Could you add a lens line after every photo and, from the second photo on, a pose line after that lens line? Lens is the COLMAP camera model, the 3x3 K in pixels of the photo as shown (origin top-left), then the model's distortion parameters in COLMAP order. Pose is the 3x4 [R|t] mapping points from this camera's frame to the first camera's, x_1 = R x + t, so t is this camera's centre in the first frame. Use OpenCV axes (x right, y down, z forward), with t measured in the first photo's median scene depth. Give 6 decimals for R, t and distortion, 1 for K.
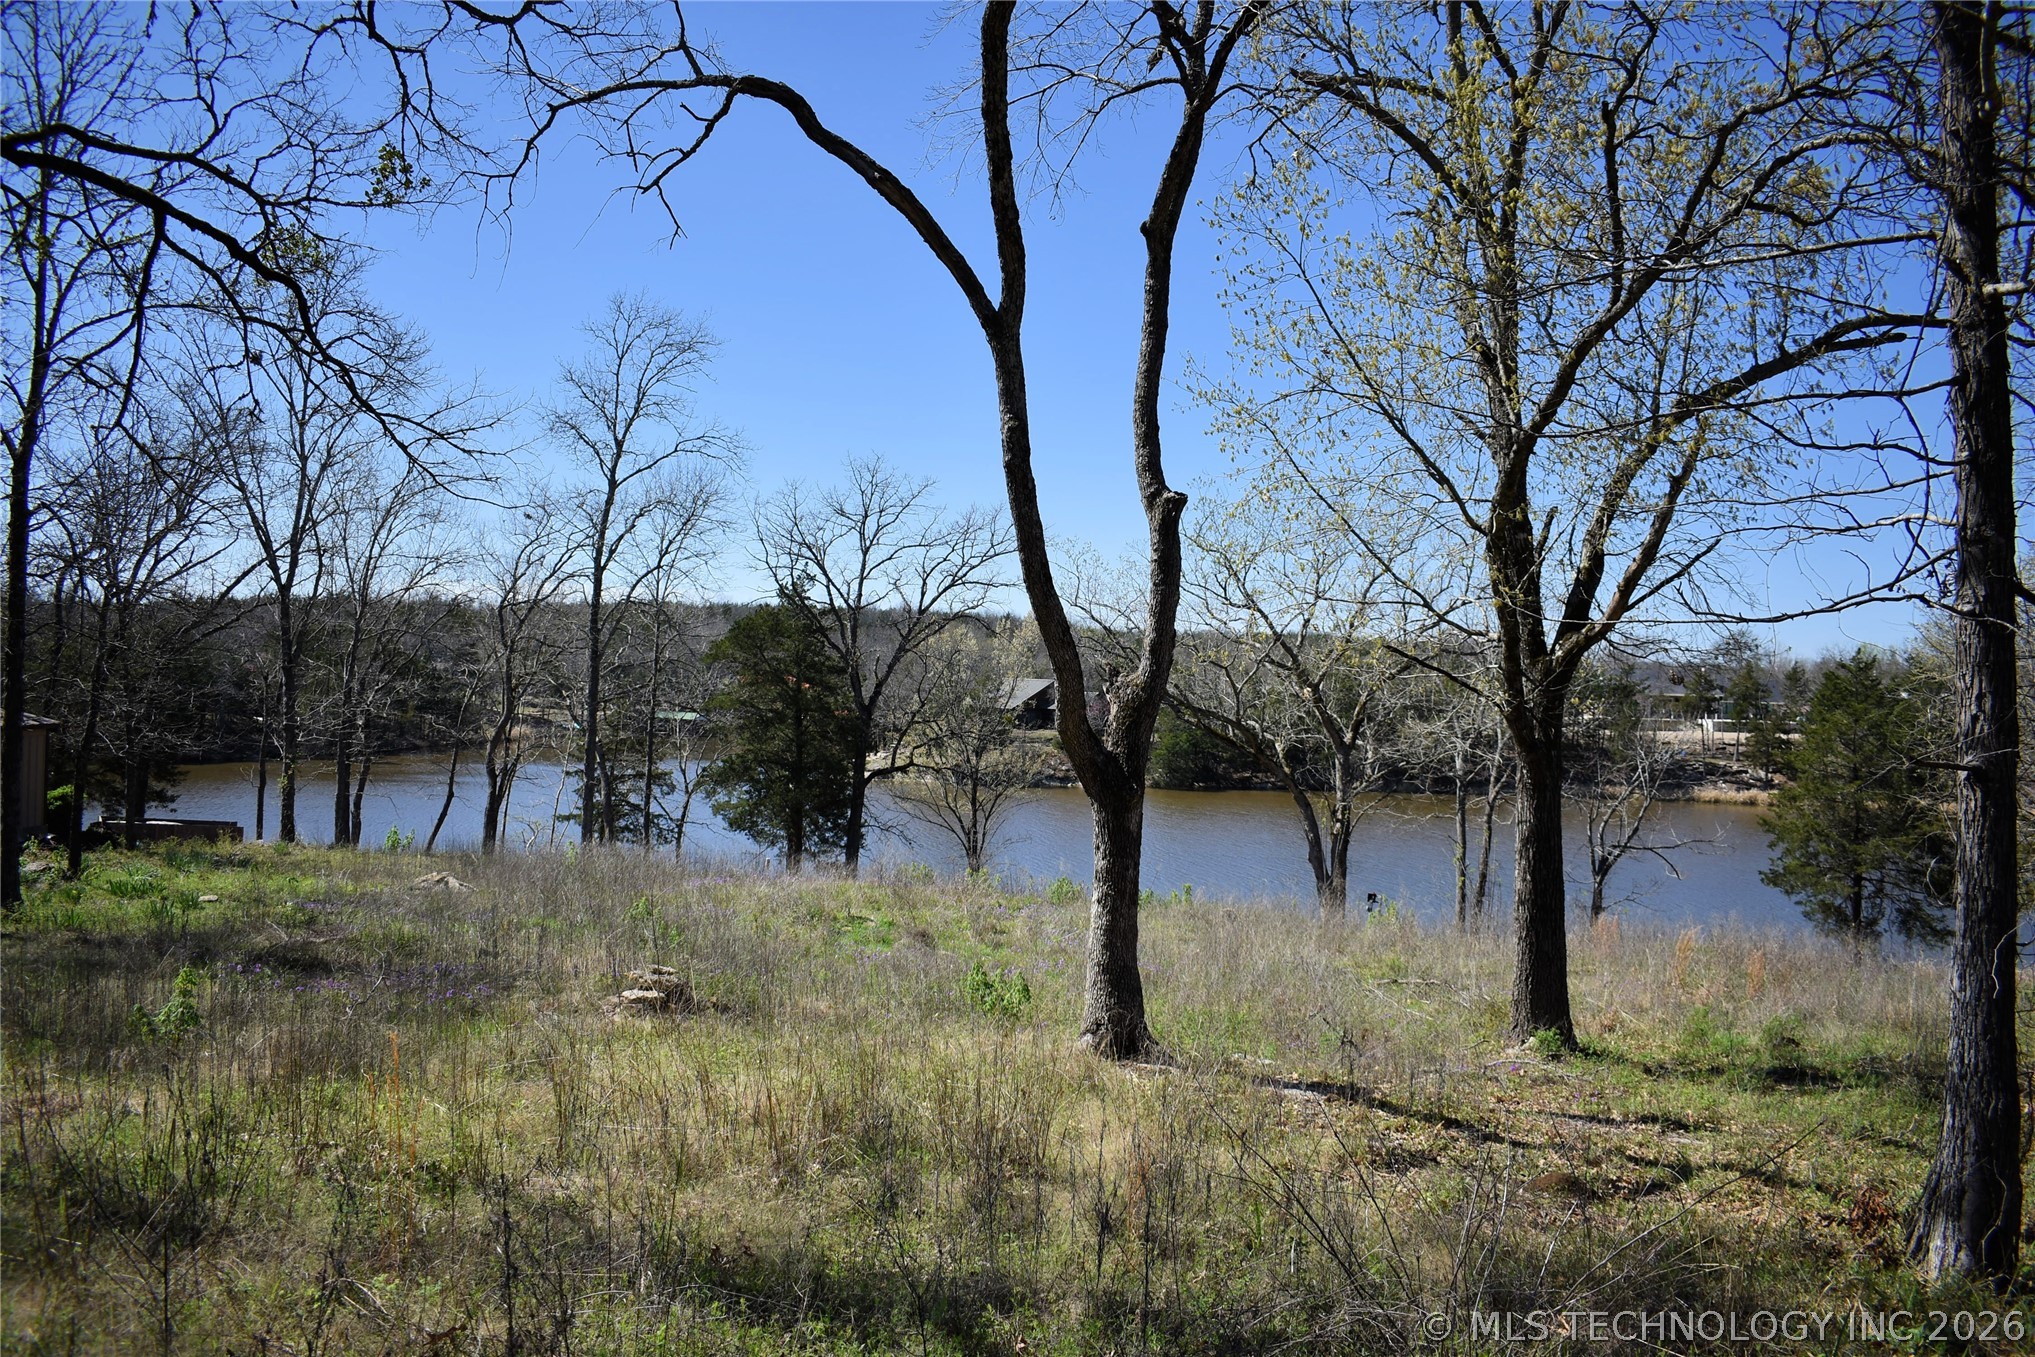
lens RADIAL K [[1604.3, 0, 1017.5], [0, 1604.3, 678.5], [0, 0, 1]] dist [-0.073541, 0.003259]
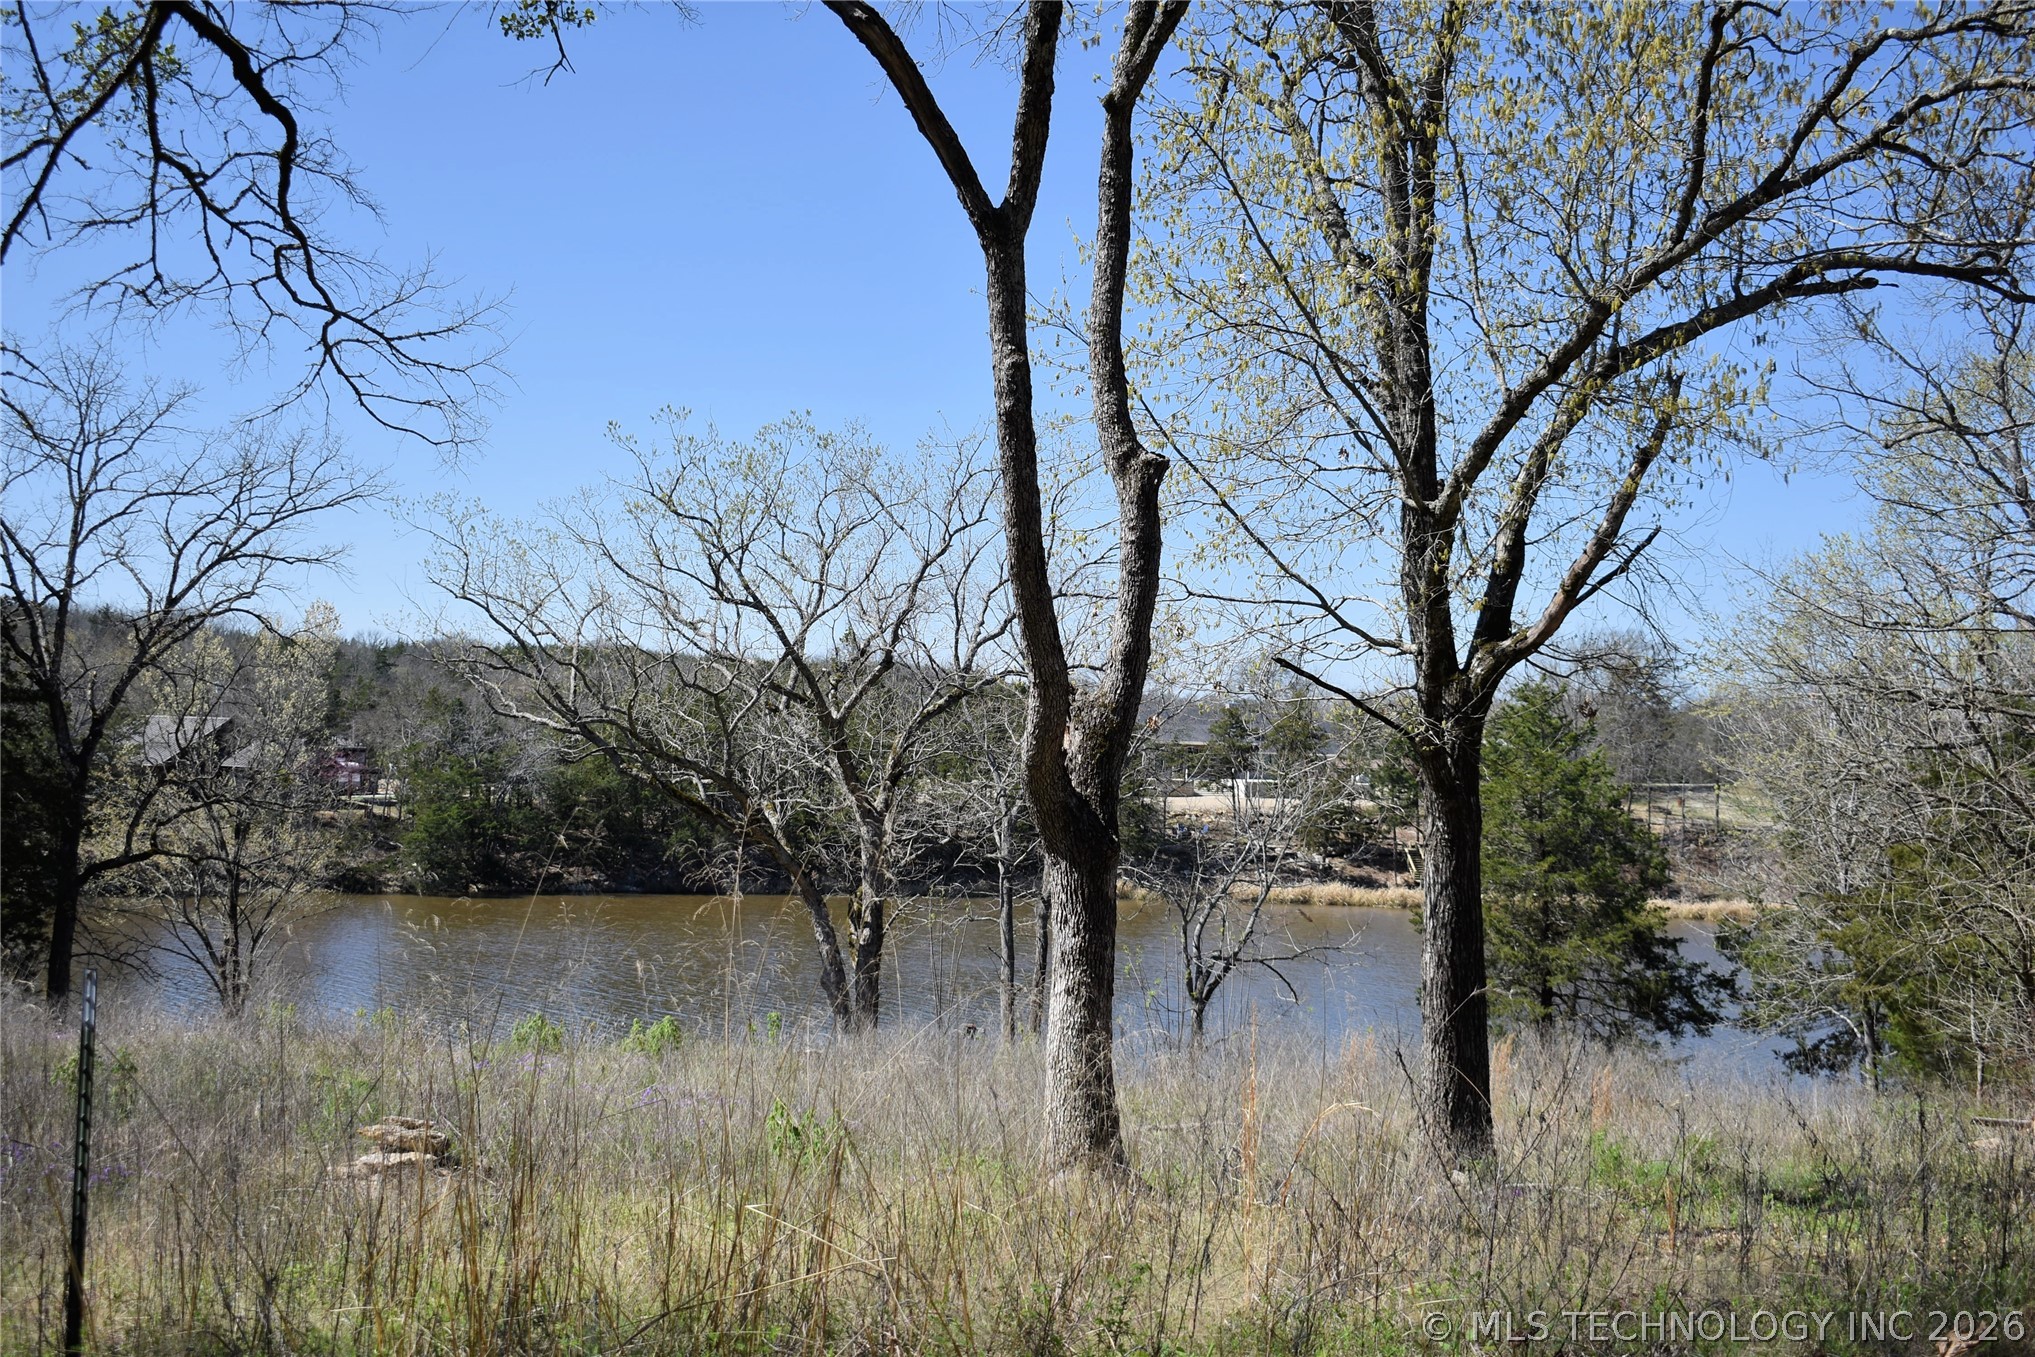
lens RADIAL K [[2591.9, 0, 988.0], [0, 2591.9, 680.0], [0, 0, 1]] dist [-0.025986, -0.018053]
pose [[0.944666, 0.007167, 0.327956, -0.092824], [-0.002357, 0.999884, -0.015060, 0.002587], [-0.328026, 0.013454, 0.944573, -0.033997]]
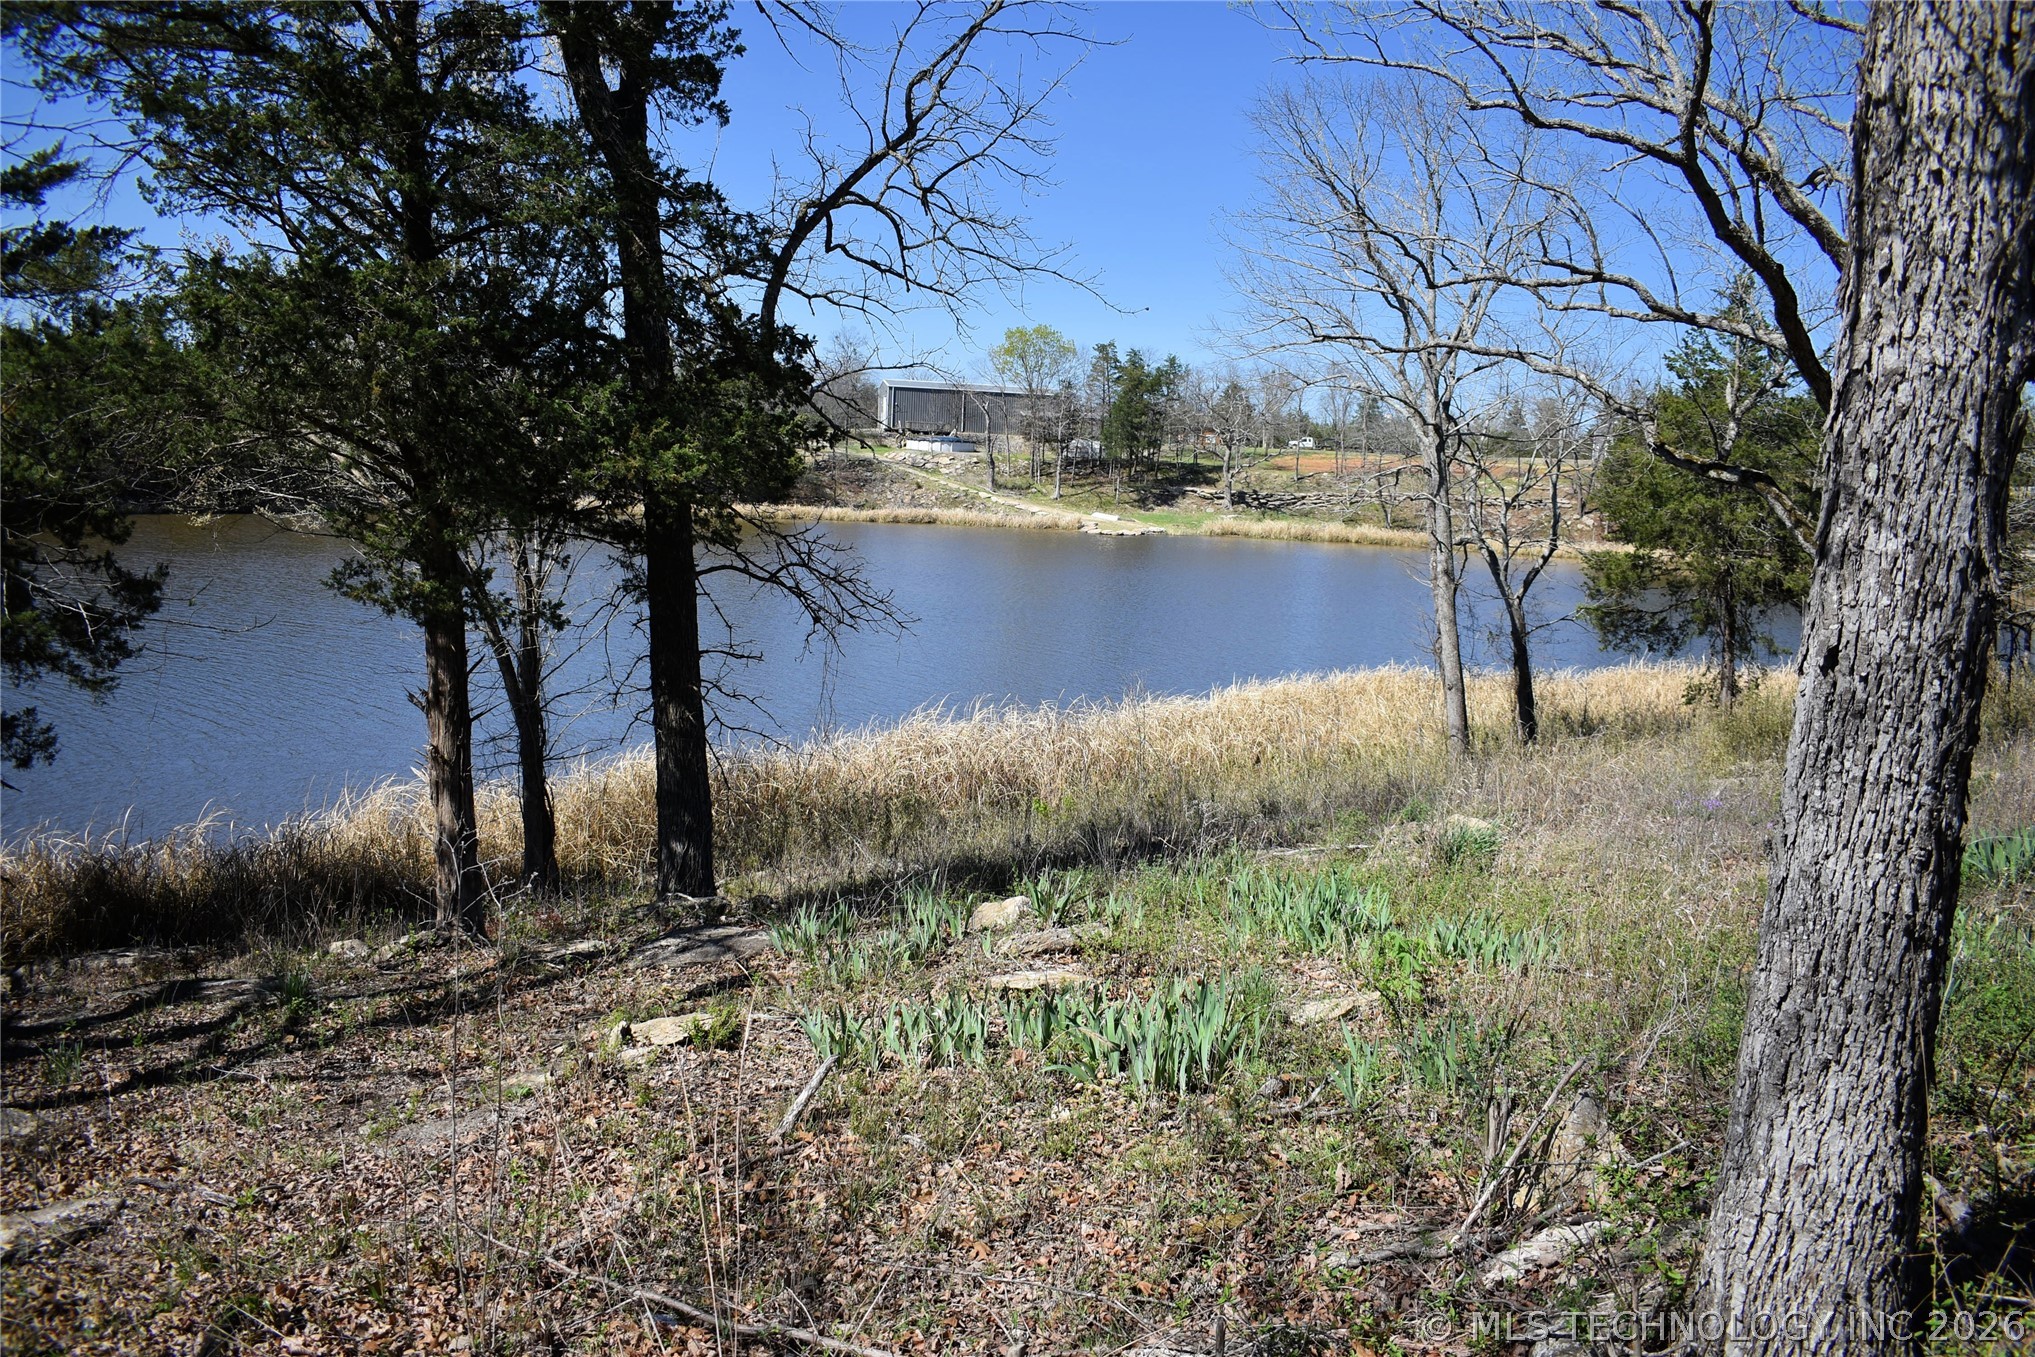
lens RADIAL K [[1587.4, 0, 1019.3], [0, 1587.4, 678.5], [0, 0, 1]] dist [-0.095806, 0.016170]
pose [[0.613374, -0.110616, 0.782008, -0.275726], [-0.027374, 0.986571, 0.161023, 0.066316], [-0.789318, -0.120174, 0.602109, 0.804755]]
